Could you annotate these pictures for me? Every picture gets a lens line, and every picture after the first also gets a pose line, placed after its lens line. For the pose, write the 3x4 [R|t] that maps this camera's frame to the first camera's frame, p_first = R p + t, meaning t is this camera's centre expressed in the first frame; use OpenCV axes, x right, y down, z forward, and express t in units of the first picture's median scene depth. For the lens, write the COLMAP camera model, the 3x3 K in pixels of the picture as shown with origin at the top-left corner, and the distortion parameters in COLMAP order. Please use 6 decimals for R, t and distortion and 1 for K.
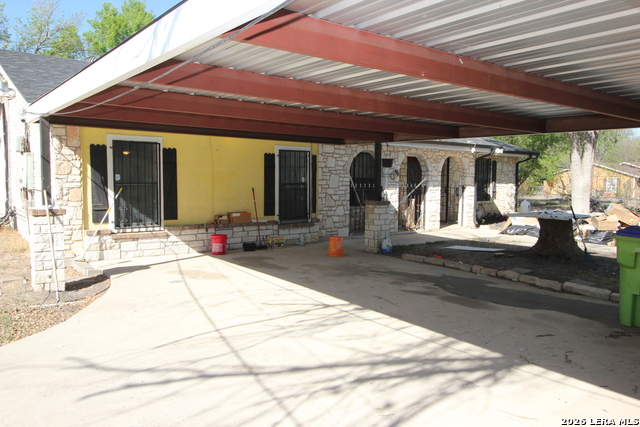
lens RADIAL K [[505.2, 0, 321.2], [0, 505.2, 216.6], [0, 0, 1]] dist [0.014580, -0.000985]
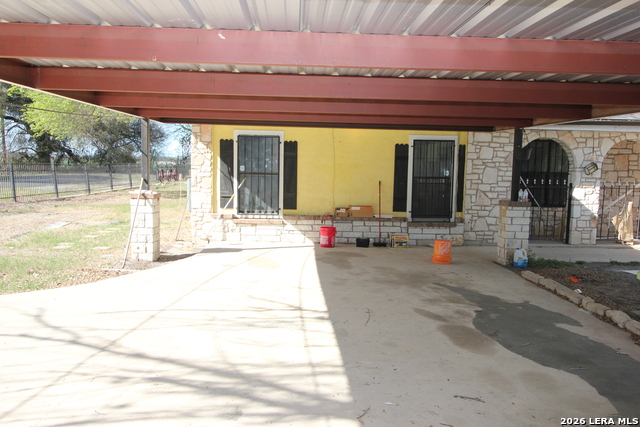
lens RADIAL K [[526.3, 0, 318.4], [0, 526.3, 210.1], [0, 0, 1]] dist [0.019383, -0.004718]
pose [[0.799891, 0.058926, -0.597246, 0.445150], [-0.058385, 0.998088, 0.020279, -0.019519], [0.597299, 0.018649, 0.801802, 0.177298]]
